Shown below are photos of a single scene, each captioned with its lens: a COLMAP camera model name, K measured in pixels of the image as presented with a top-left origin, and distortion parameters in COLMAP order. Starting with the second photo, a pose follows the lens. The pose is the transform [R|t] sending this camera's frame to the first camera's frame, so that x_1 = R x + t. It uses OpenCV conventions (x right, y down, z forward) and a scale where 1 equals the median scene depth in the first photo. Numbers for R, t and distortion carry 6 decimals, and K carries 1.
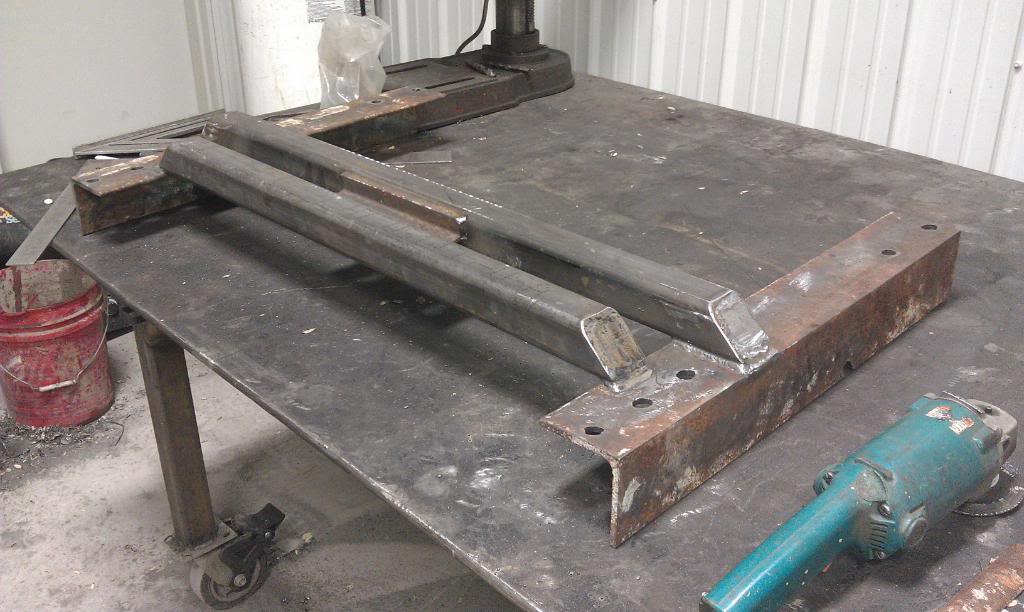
lens RADIAL K [[1010.0, 0, 512.1], [0, 1010.0, 305.1], [0, 0, 1]] dist [0.001112, 0.000000]
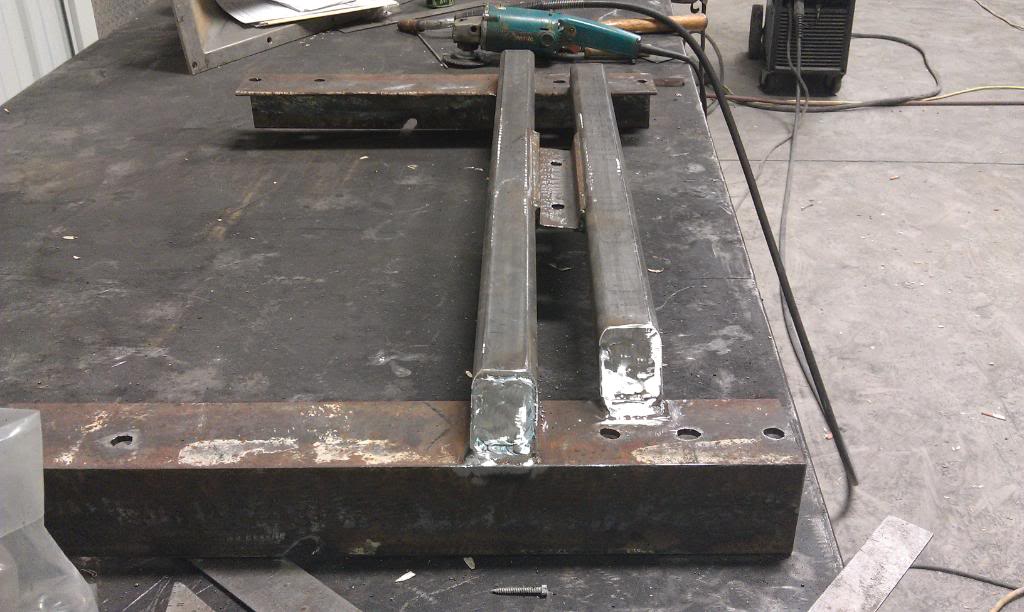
lens RADIAL K [[1010.0, 0, 512.4], [0, 1010.0, 306.0], [0, 0, 1]] dist [0.001112, 0.000000]
pose [[-0.717542, -0.323820, 0.616663, -0.585094], [0.326899, 0.625219, 0.708688, -0.566016], [-0.615037, 0.710100, -0.342764, 1.132839]]
